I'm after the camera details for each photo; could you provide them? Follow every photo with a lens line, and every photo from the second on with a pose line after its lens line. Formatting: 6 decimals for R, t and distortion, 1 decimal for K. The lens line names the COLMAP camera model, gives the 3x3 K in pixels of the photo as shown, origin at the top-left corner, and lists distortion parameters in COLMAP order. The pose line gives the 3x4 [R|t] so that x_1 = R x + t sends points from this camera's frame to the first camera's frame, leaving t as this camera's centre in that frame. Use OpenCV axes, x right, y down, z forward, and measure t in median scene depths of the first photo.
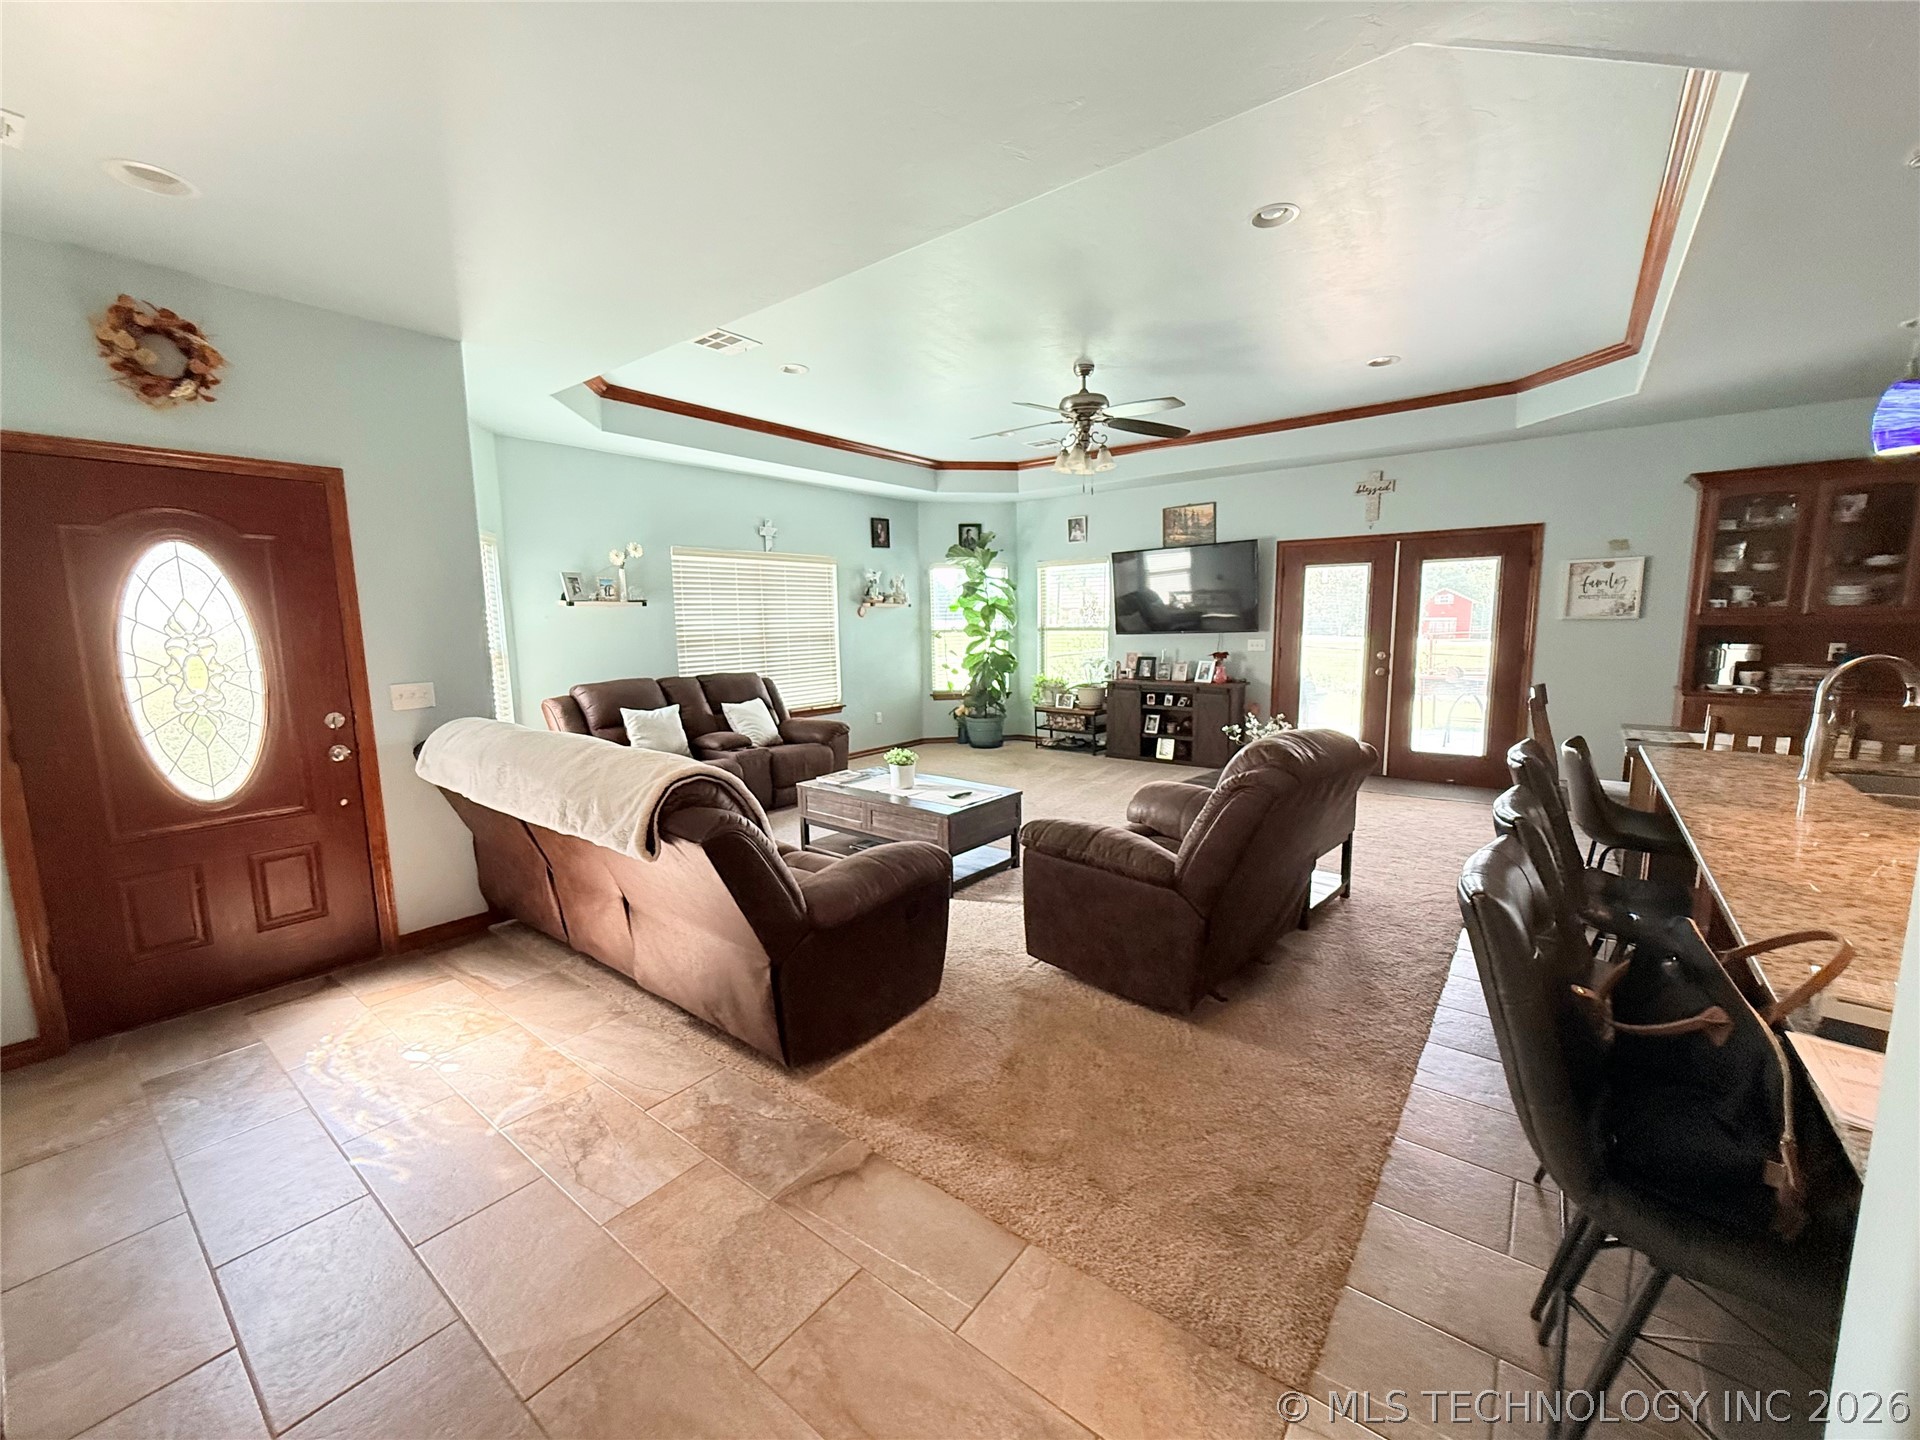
lens RADIAL K [[766.4, 0, 968.9], [0, 766.4, 721.1], [0, 0, 1]] dist [0.001925, -0.000493]
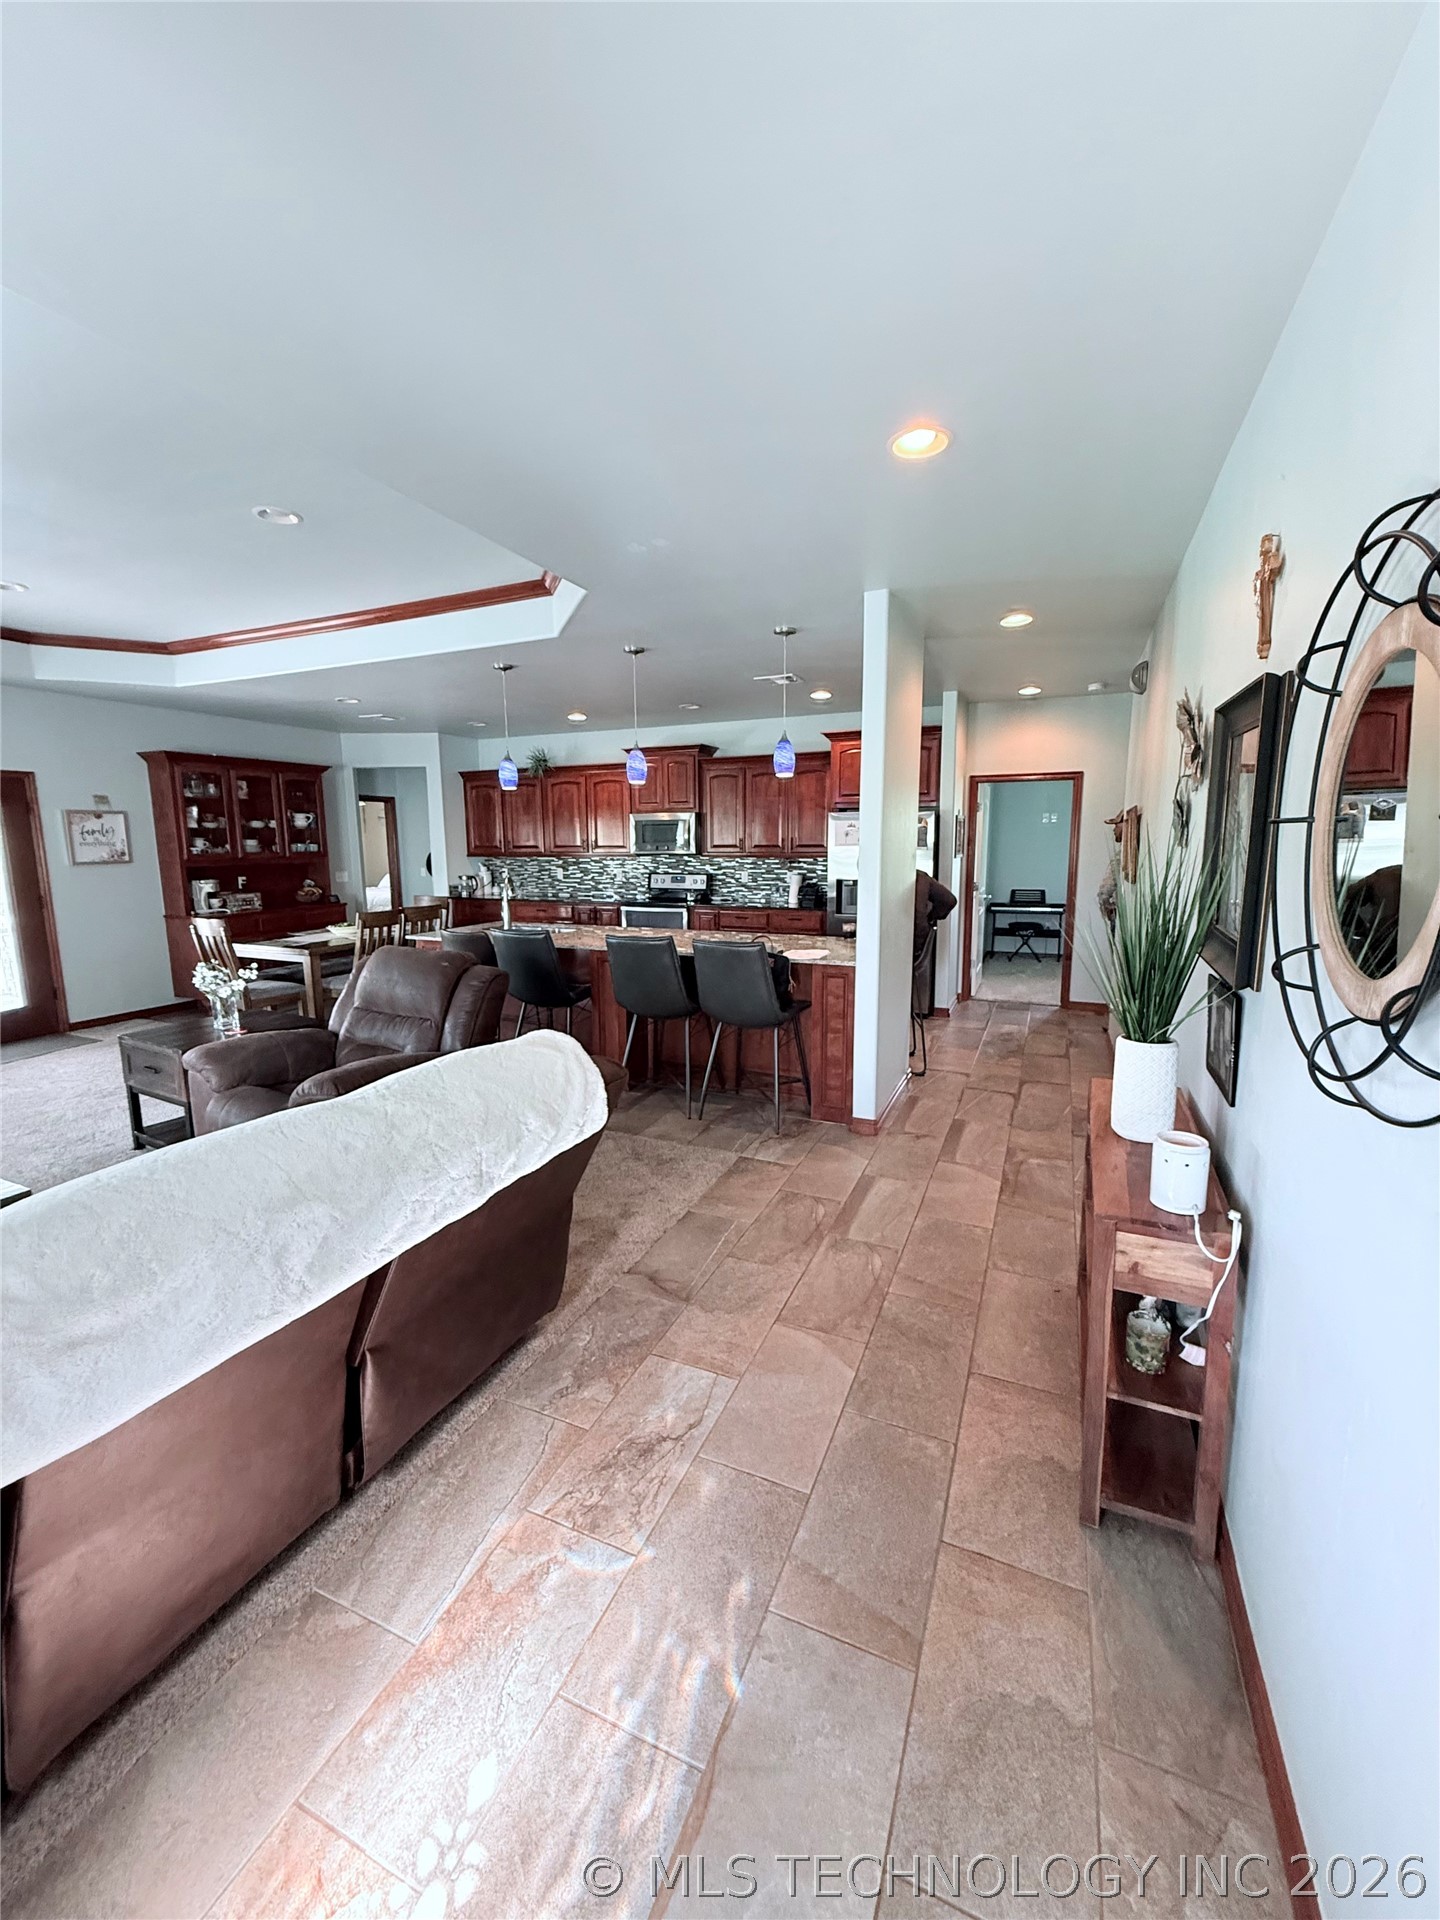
lens RADIAL K [[766.4, 0, 718.1], [0, 766.4, 953.8], [0, 0, 1]] dist [0.001925, -0.000493]
pose [[-0.239374, -0.129892, 0.962200, -0.407601], [0.141027, 0.975850, 0.166819, -0.050964], [-0.960631, 0.175628, -0.215275, 0.311969]]
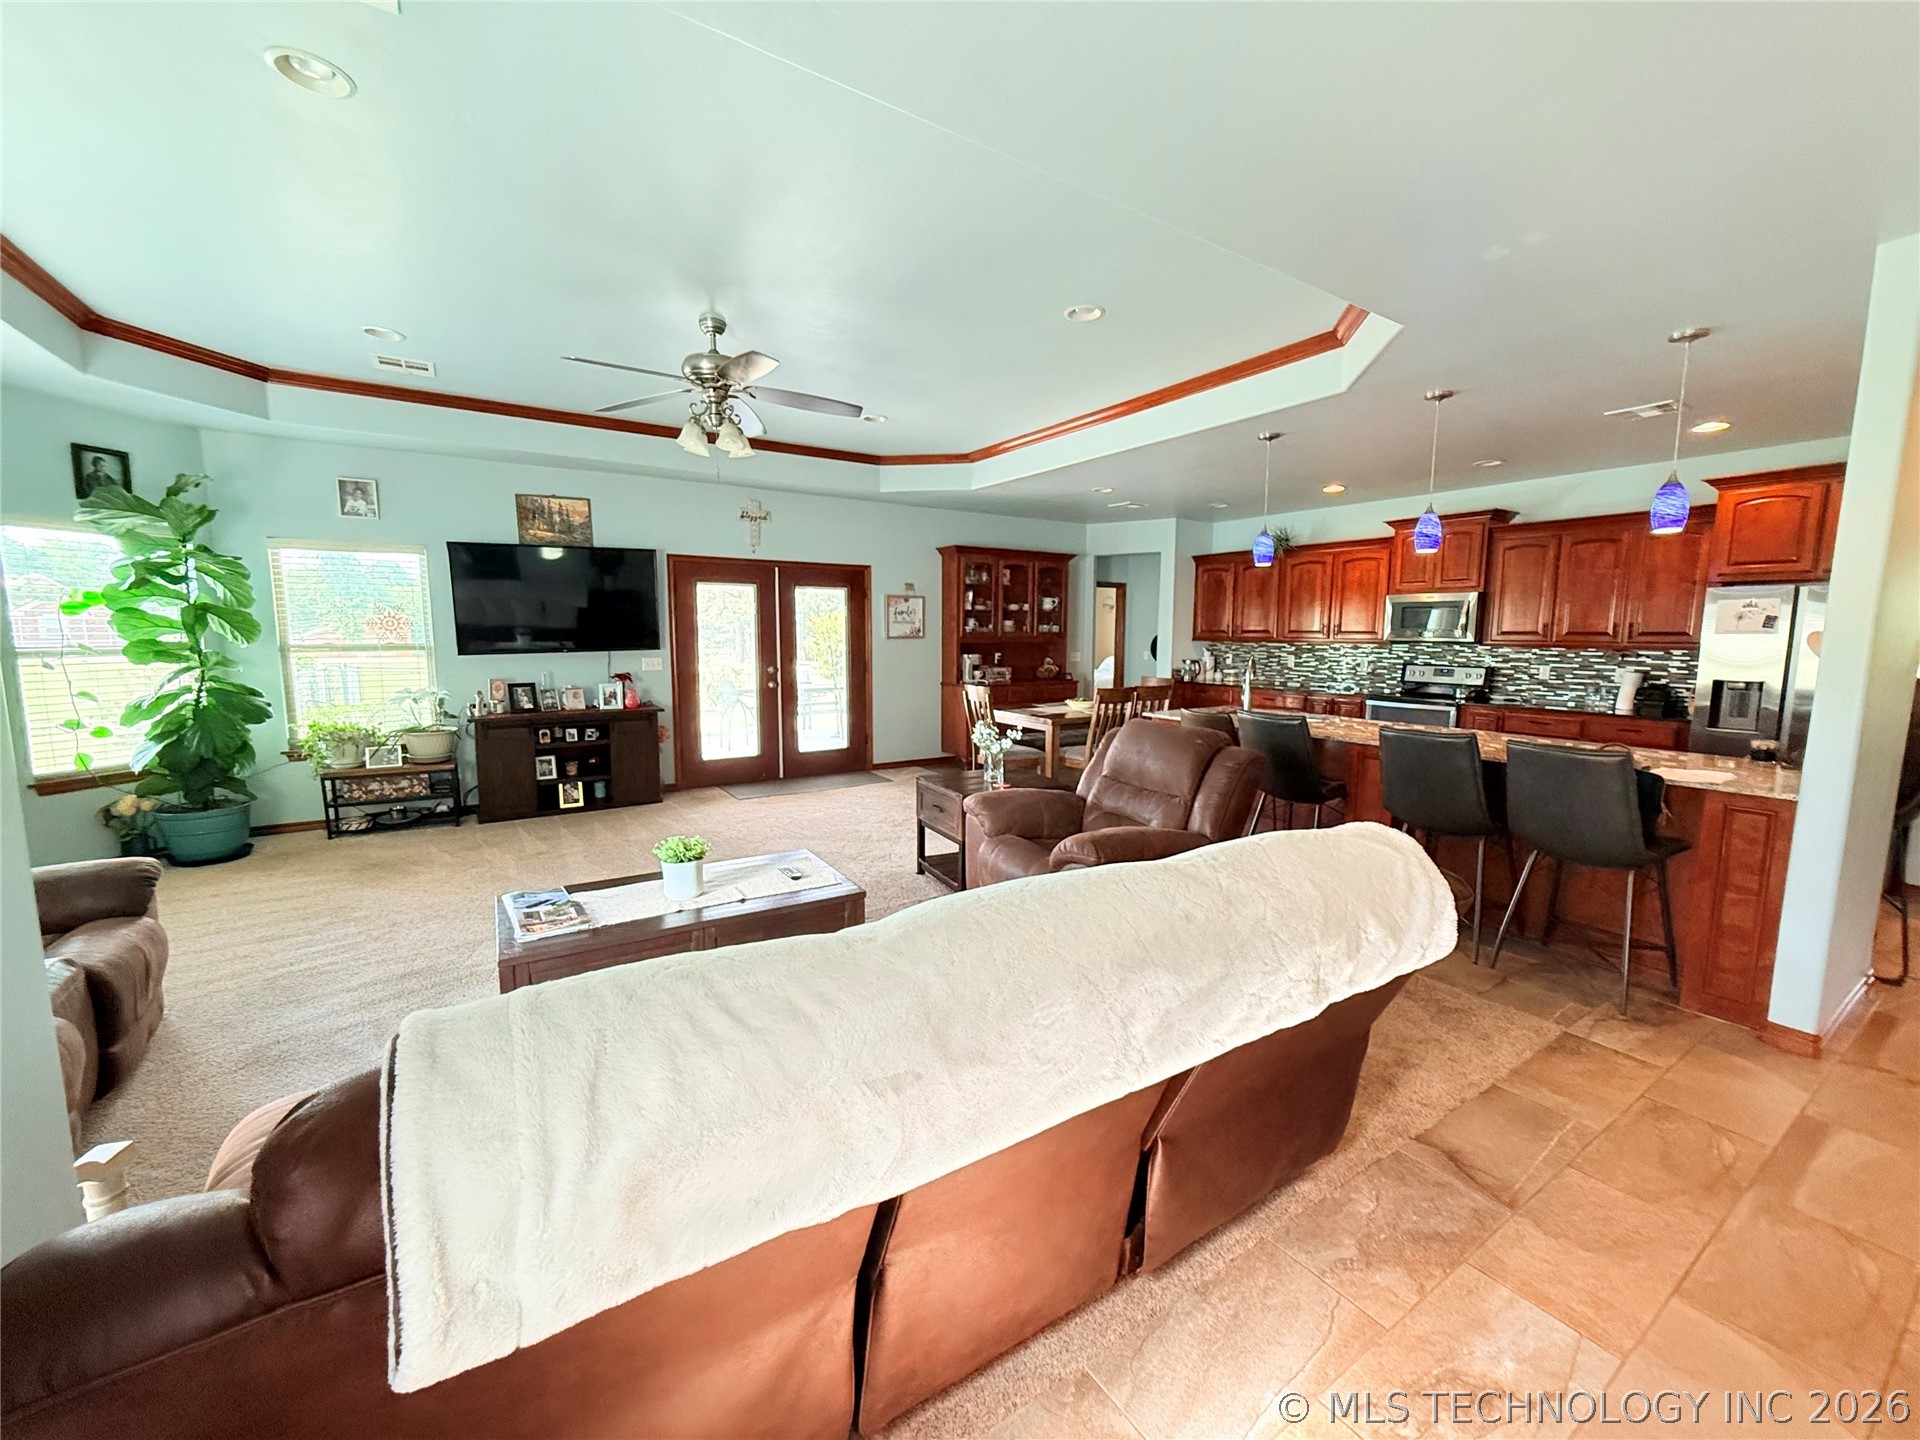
lens RADIAL K [[766.4, 0, 963.1], [0, 766.4, 718.9], [0, 0, 1]] dist [0.001925, -0.000493]
pose [[0.326084, -0.094453, 0.940611, -0.382794], [0.116721, 0.991405, 0.059090, -0.045358], [-0.938108, 0.090521, 0.334306, 0.354653]]
